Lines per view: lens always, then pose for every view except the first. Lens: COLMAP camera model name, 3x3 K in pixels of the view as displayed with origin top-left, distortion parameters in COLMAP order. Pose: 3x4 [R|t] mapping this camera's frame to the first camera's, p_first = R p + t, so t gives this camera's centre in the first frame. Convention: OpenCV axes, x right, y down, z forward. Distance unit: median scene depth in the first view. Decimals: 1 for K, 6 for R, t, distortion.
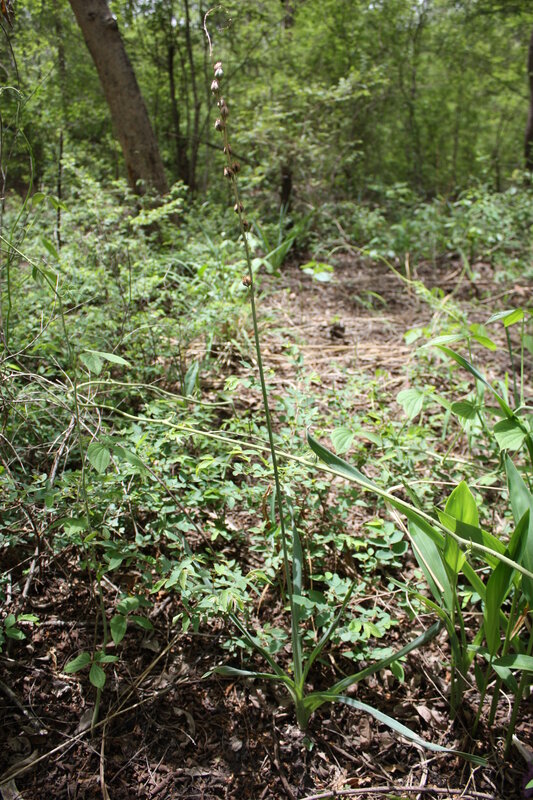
lens RADIAL K [[679.3, 0, 266.5], [0, 679.3, 400.0], [0, 0, 1]] dist [-0.066006, 0.010257]
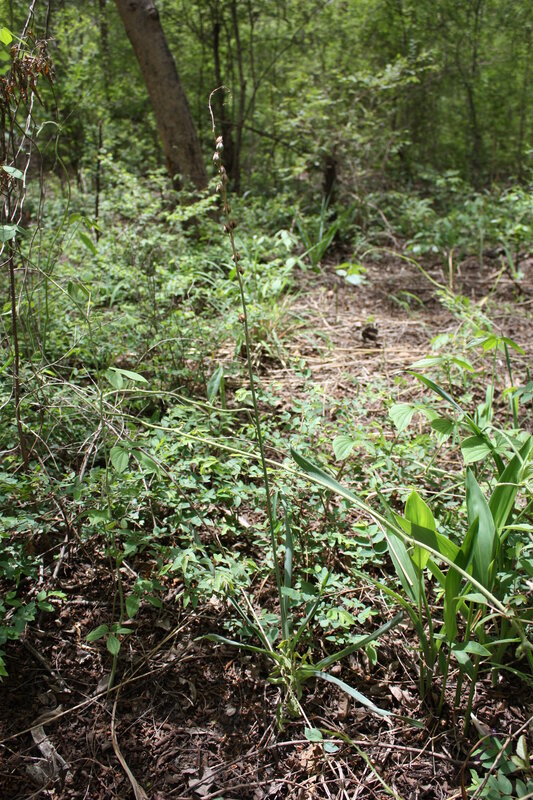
lens RADIAL K [[750.0, 0, 266.5], [0, 750.0, 400.0], [0, 0, 1]] dist [0.002999, -0.186797]
pose [[0.996742, 0.023414, -0.077182, 0.048384], [-0.022265, 0.999629, 0.015720, -0.020249], [0.077521, -0.013951, 0.996893, -0.128272]]
